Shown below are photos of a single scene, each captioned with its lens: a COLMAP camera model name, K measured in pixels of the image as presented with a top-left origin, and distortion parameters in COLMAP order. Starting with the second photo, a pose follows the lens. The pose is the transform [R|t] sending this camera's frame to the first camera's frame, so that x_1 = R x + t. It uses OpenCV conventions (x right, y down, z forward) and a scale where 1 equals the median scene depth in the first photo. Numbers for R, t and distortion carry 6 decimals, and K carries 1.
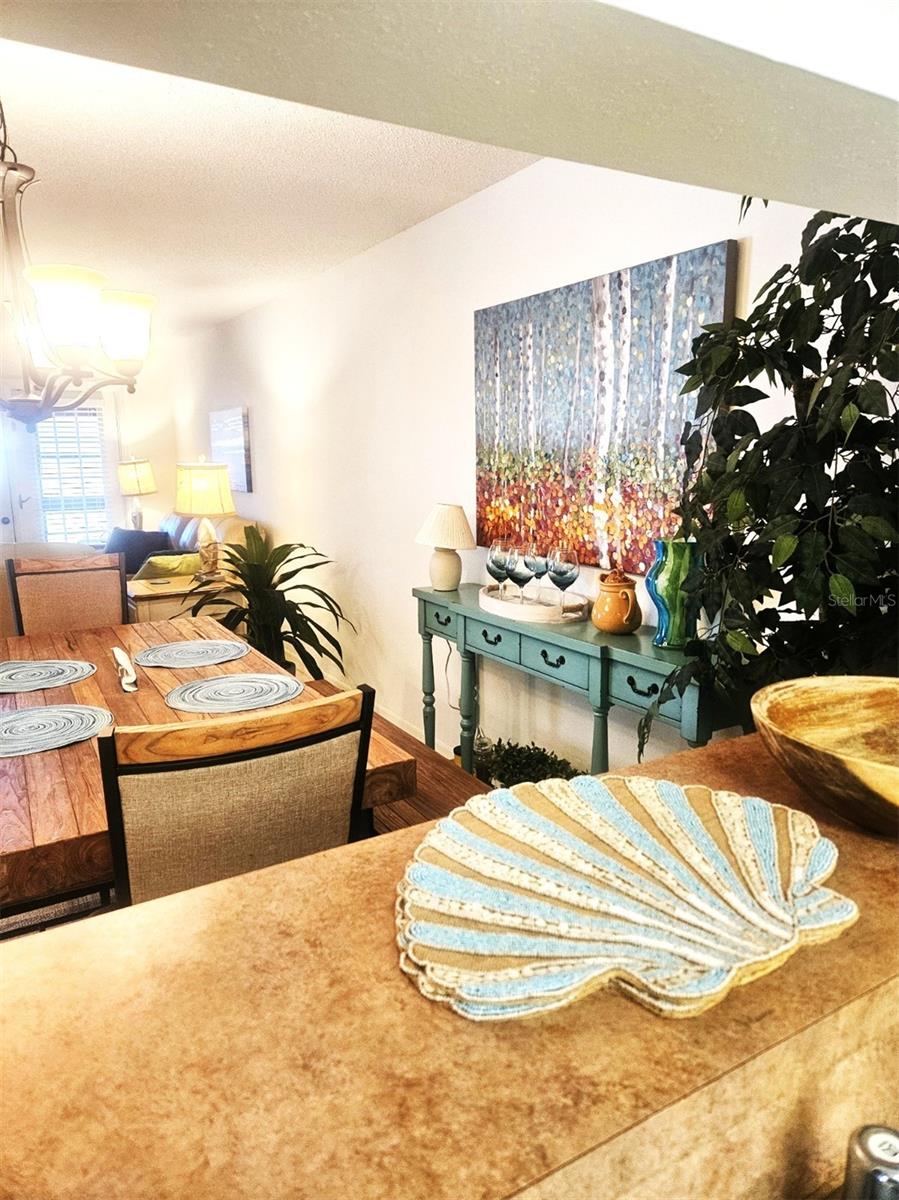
lens RADIAL K [[799.8, 0, 448.0], [0, 799.8, 591.9], [0, 0, 1]] dist [0.074660, -0.066025]
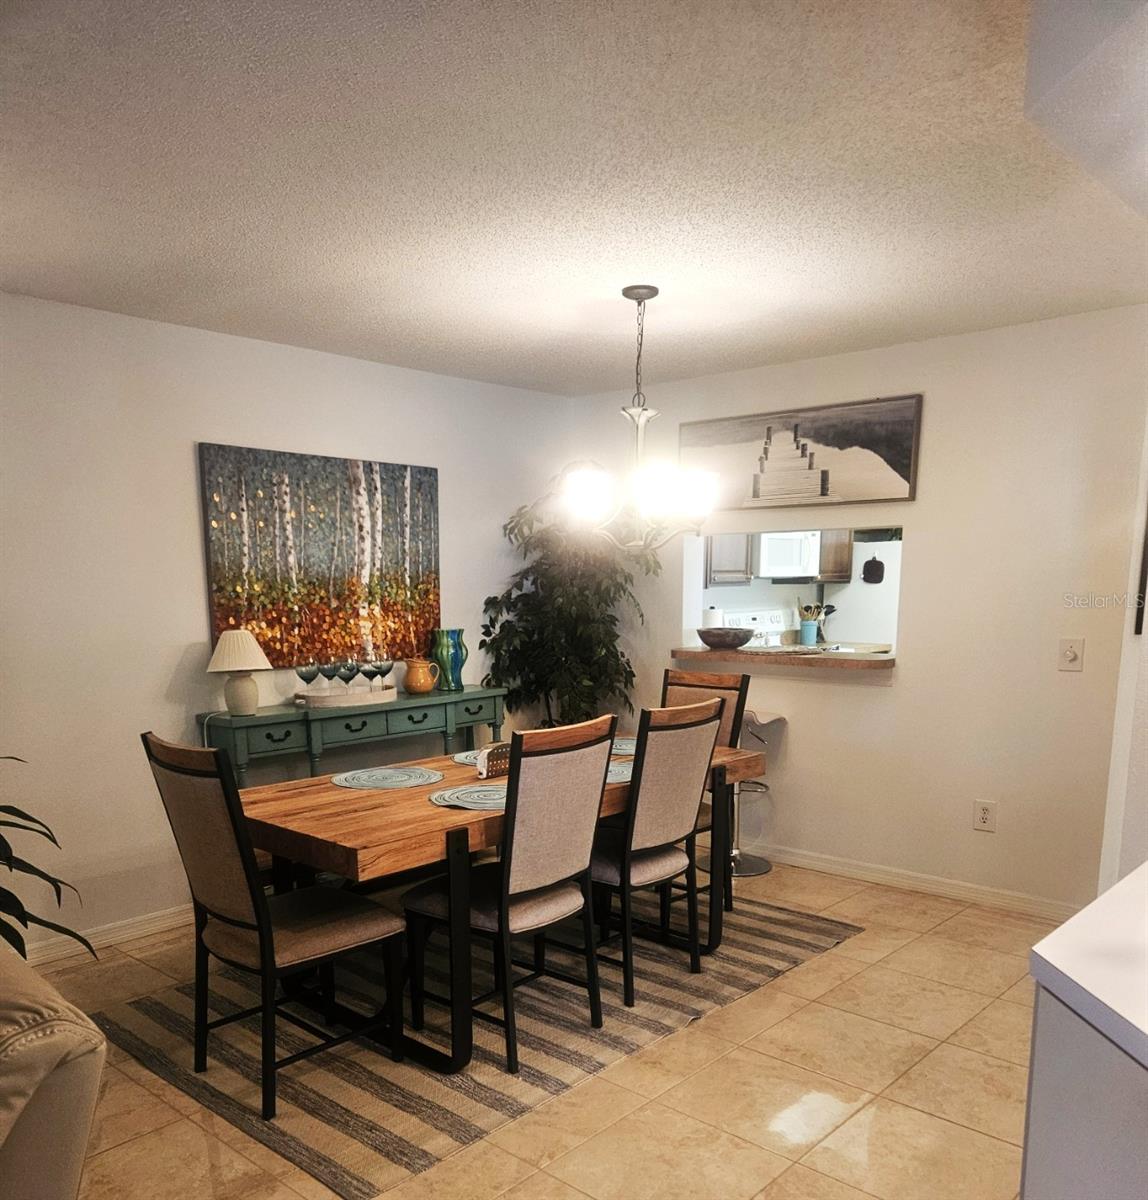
lens RADIAL K [[1020.4, 0, 569.5], [0, 1020.4, 769.2], [0, 0, 1]] dist [0.064109, -0.008496]
pose [[-0.294562, -0.162728, 0.941675, -1.688986], [0.175806, 0.959349, 0.220775, -0.187912], [-0.939322, 0.230584, -0.253980, 1.183805]]
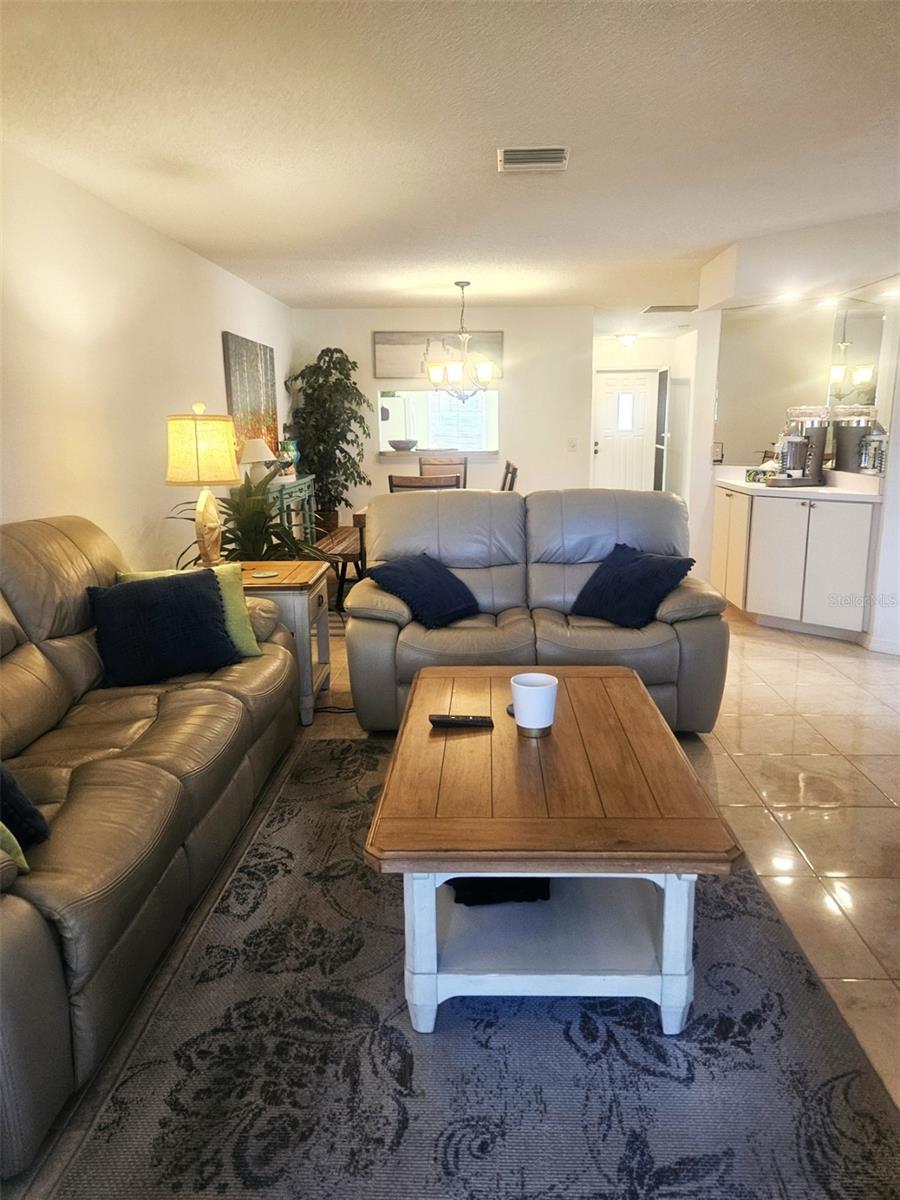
lens RADIAL K [[809.9, 0, 470.5], [0, 809.9, 592.1], [0, 0, 1]] dist [0.069742, -0.001789]
pose [[-0.848744, -0.086518, 0.521677, -1.716183], [0.113412, 0.933787, 0.339381, -0.435110], [-0.516498, 0.347212, -0.782734, 2.816855]]
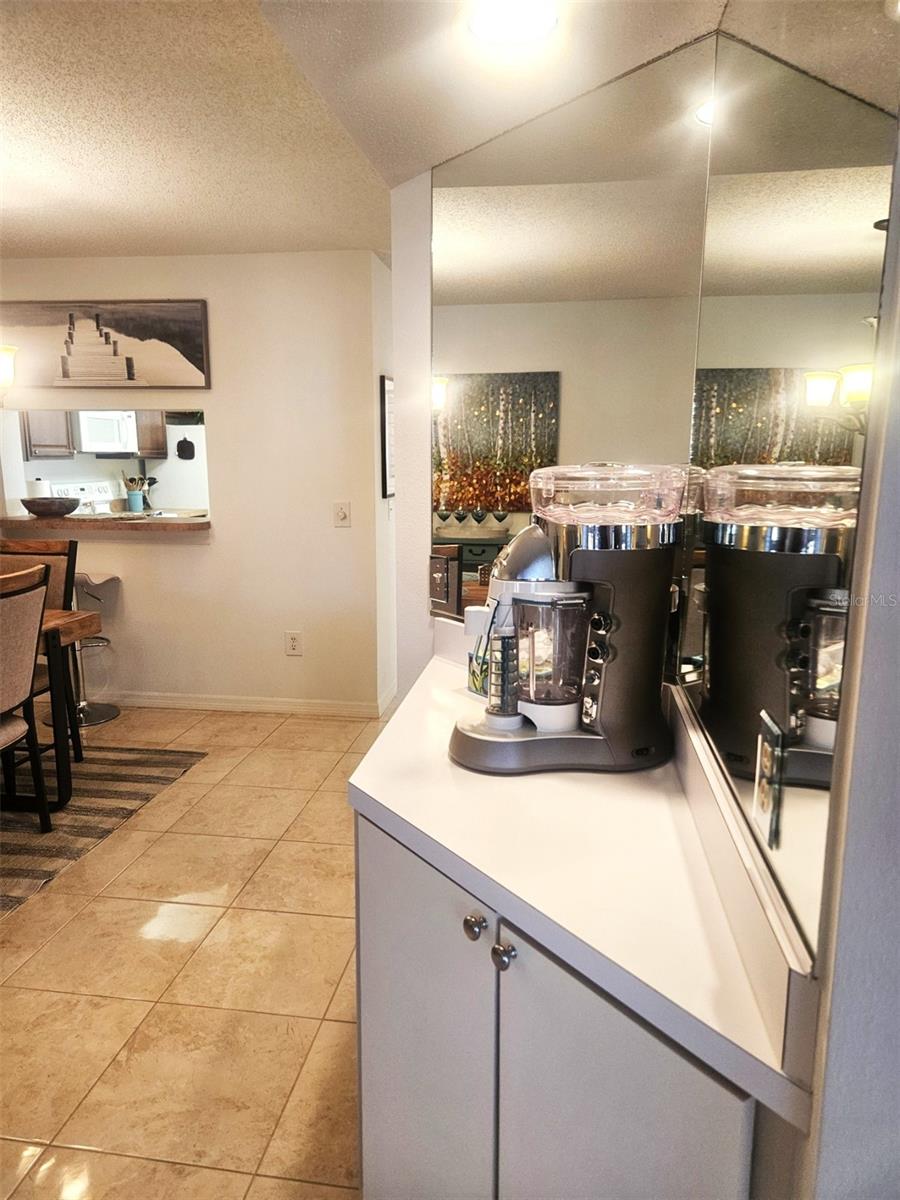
lens RADIAL K [[802.5, 0, 445.5], [0, 802.5, 604.3], [0, 0, 1]] dist [0.074197, -0.070245]
pose [[-0.772595, -0.103943, 0.626332, -1.583296], [0.118889, 0.945372, 0.303541, -0.165666], [-0.623668, 0.308978, -0.718032, 1.103270]]
